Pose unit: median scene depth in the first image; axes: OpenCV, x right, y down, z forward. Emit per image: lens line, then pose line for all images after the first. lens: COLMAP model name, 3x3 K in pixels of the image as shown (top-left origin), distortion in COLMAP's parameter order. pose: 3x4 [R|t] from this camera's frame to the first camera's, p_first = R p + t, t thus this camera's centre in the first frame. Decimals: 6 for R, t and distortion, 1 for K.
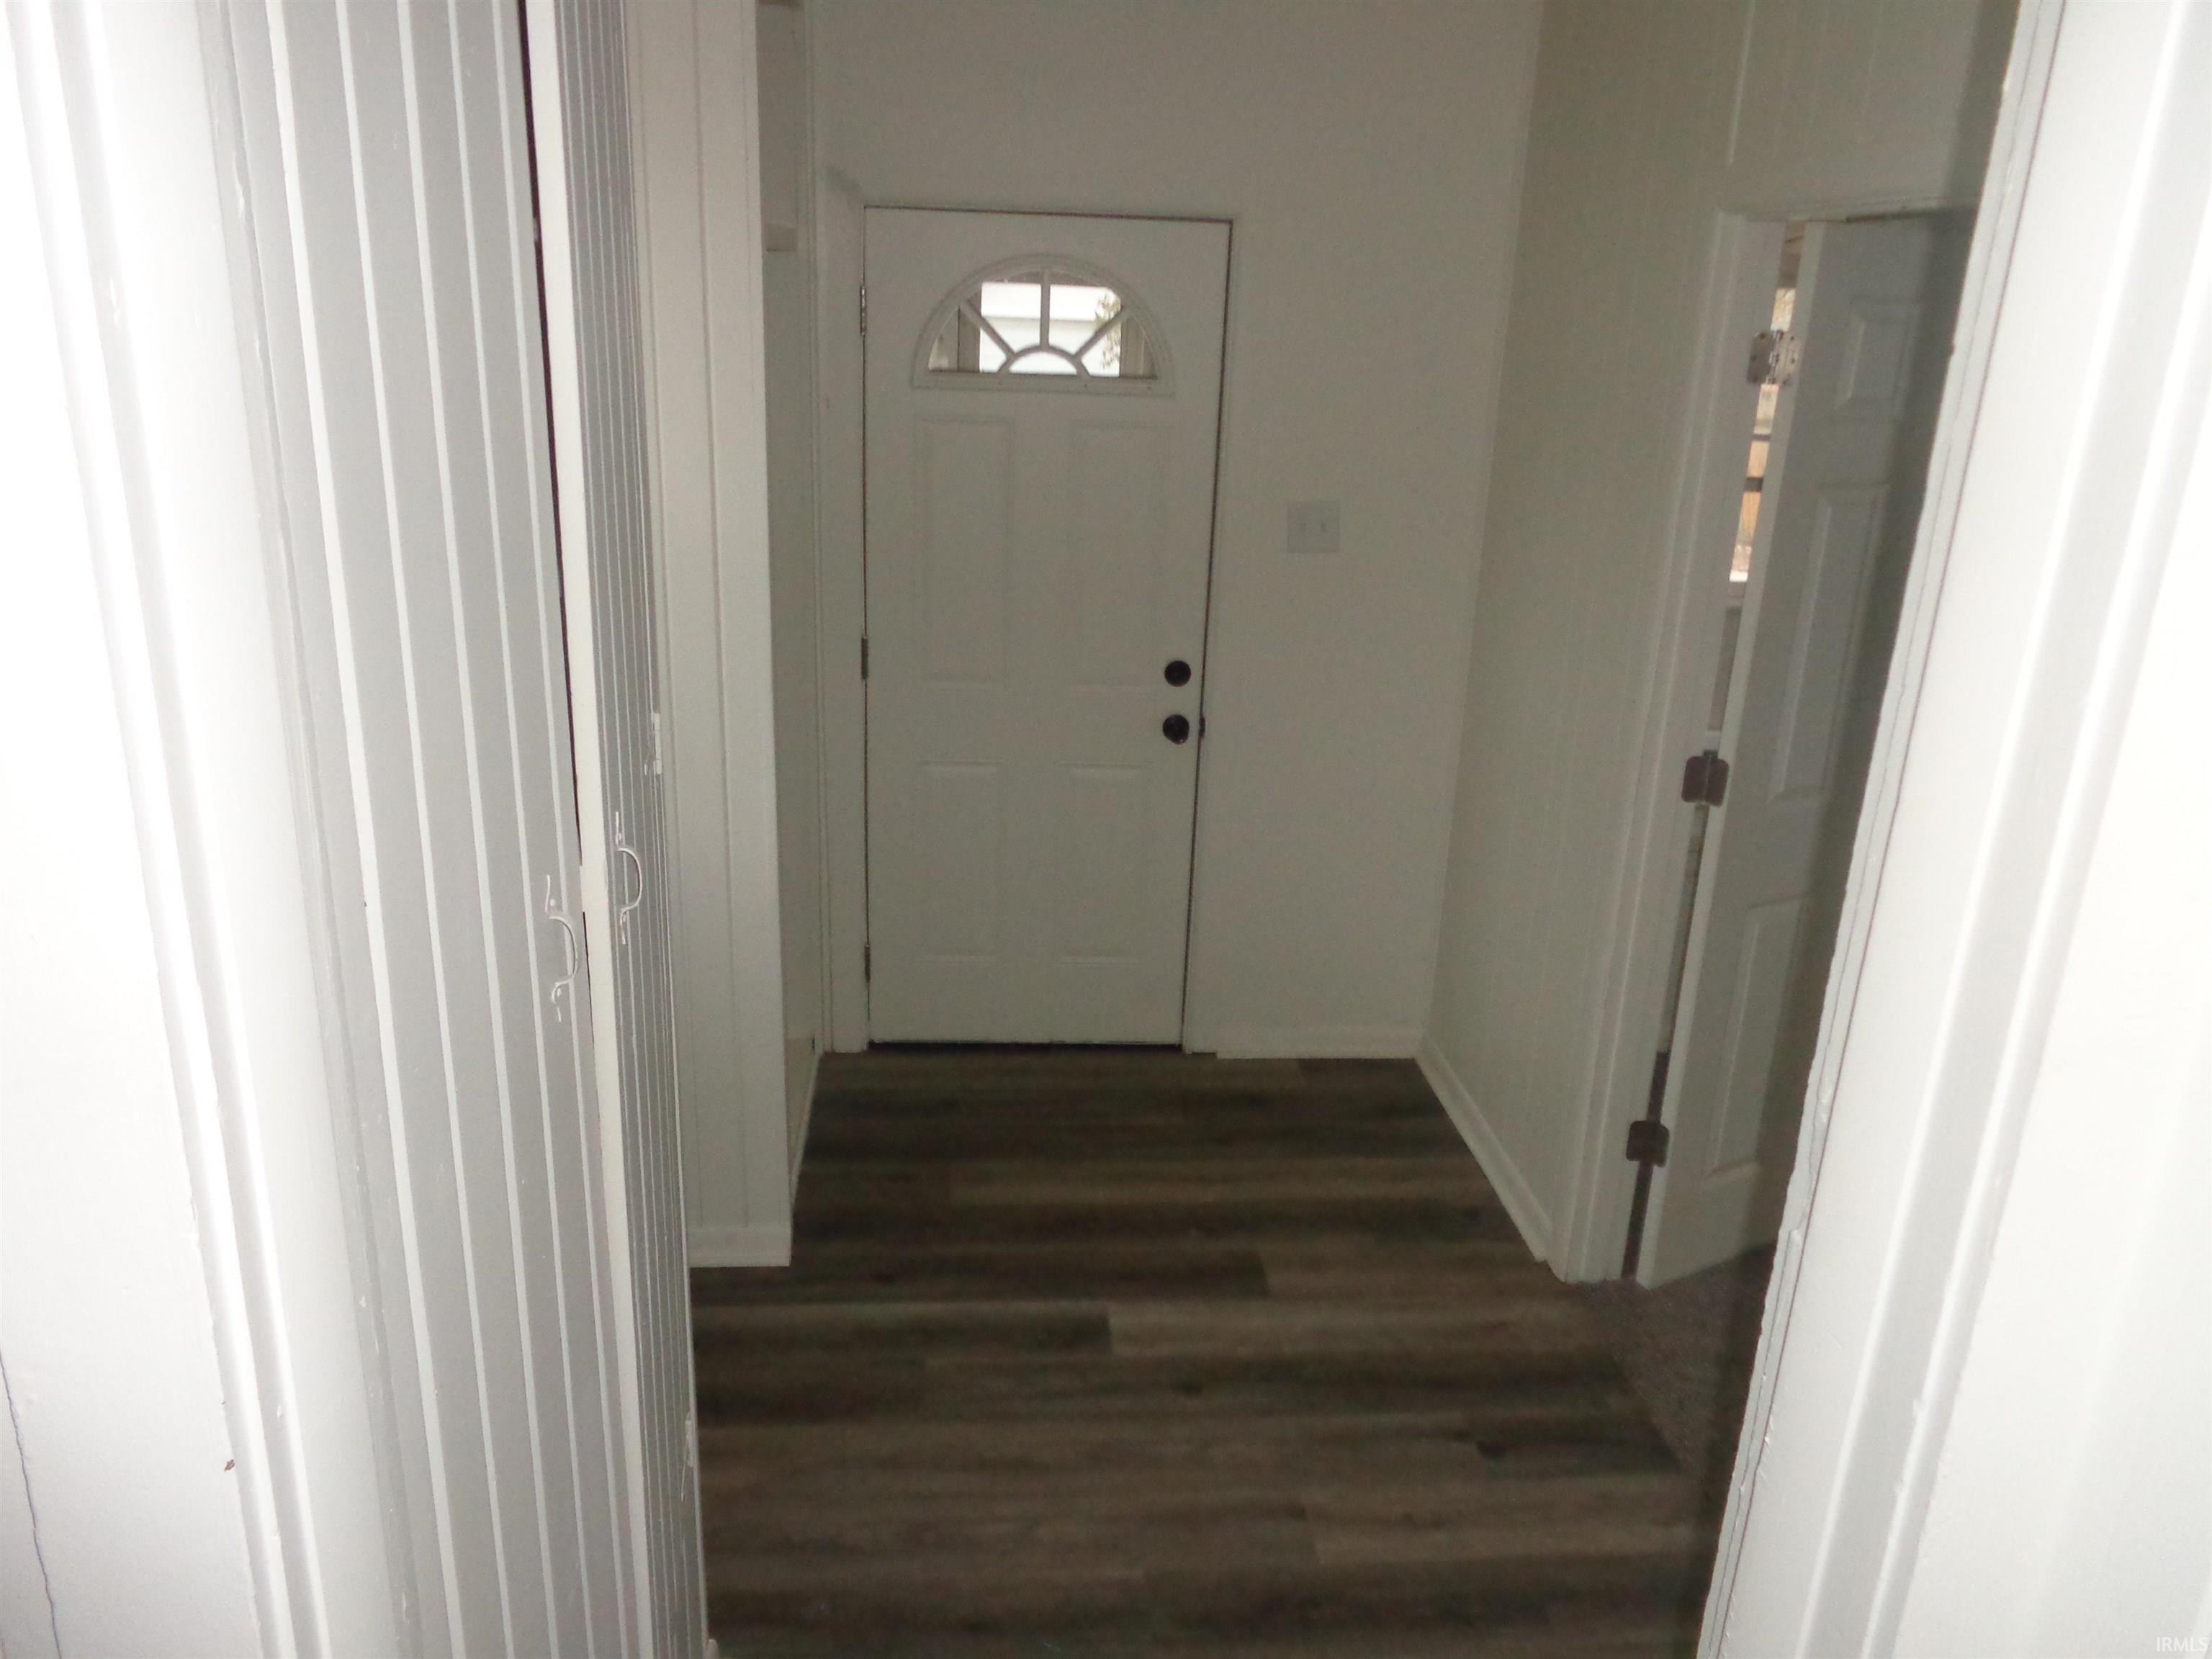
lens RADIAL K [[1639.3, 0, 1106.1], [0, 1639.3, 829.4], [0, 0, 1]] dist [-0.005914, 0.000925]
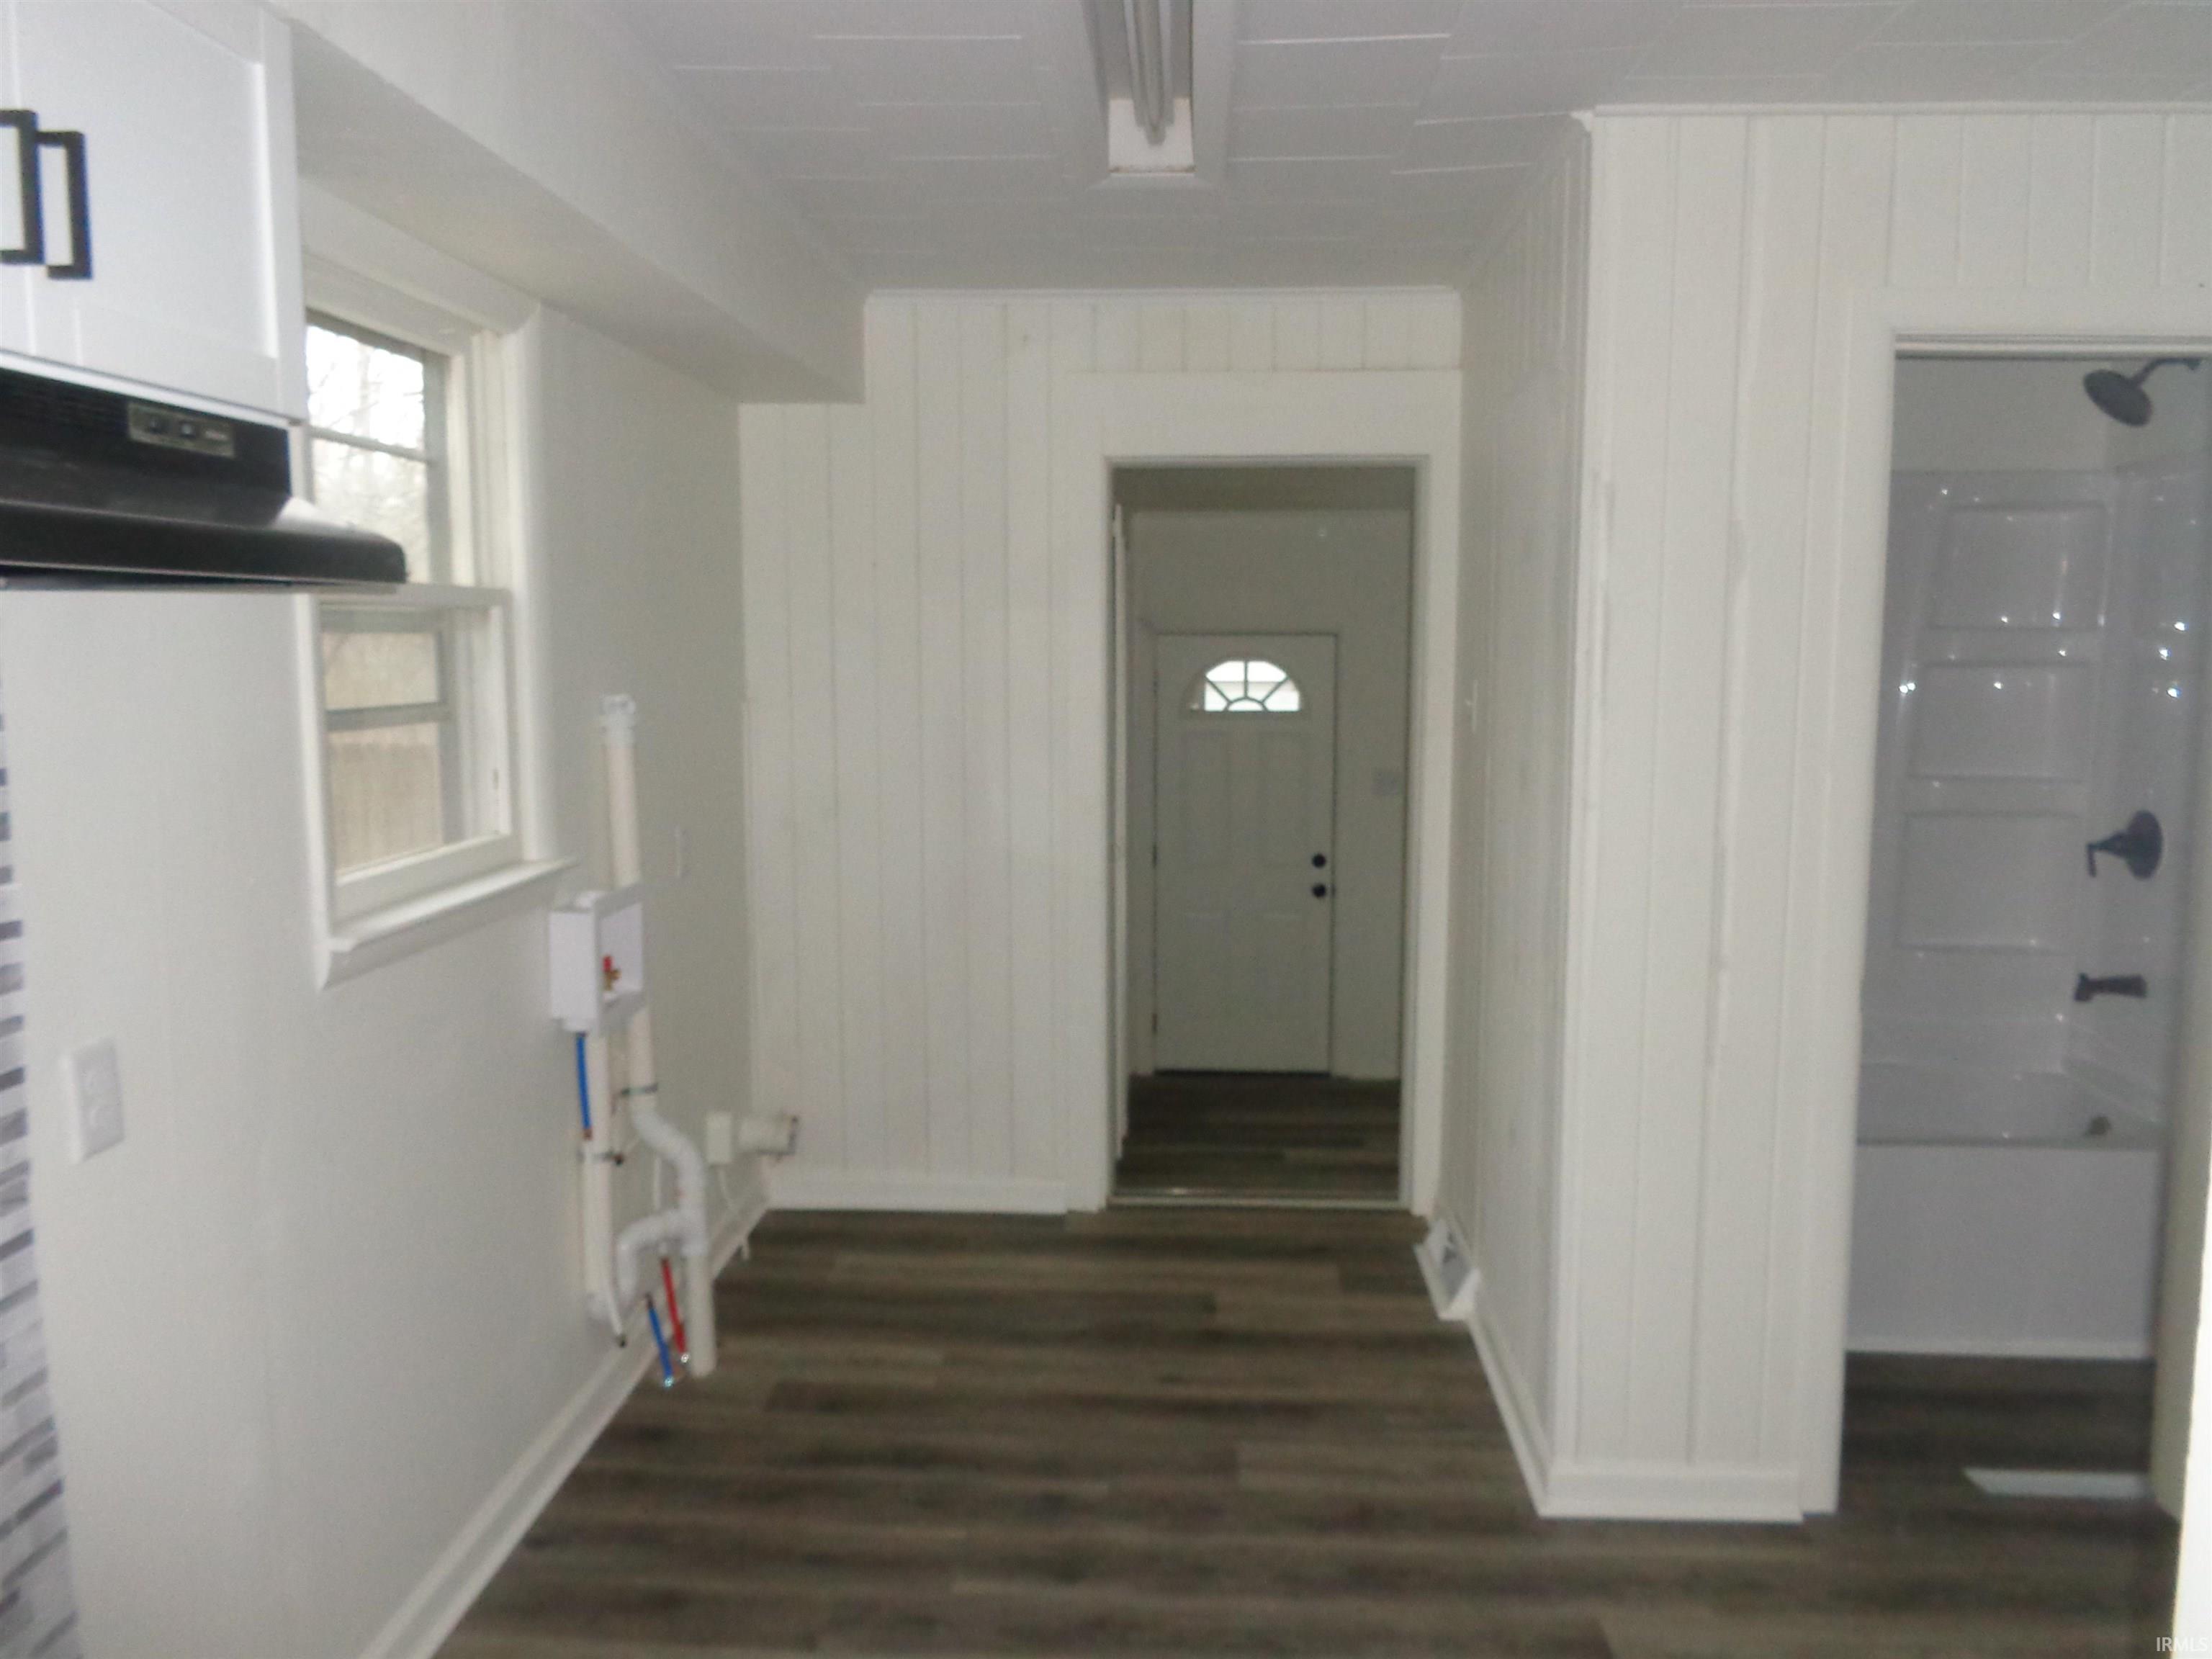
lens RADIAL K [[1639.3, 0, 1109.0], [0, 1639.3, 826.3], [0, 0, 1]] dist [-0.005914, 0.000925]
pose [[0.992484, -0.024871, -0.119823, 0.029771], [0.000733, 0.980322, -0.197406, 0.234914], [0.122374, 0.195834, 0.972971, -0.867383]]
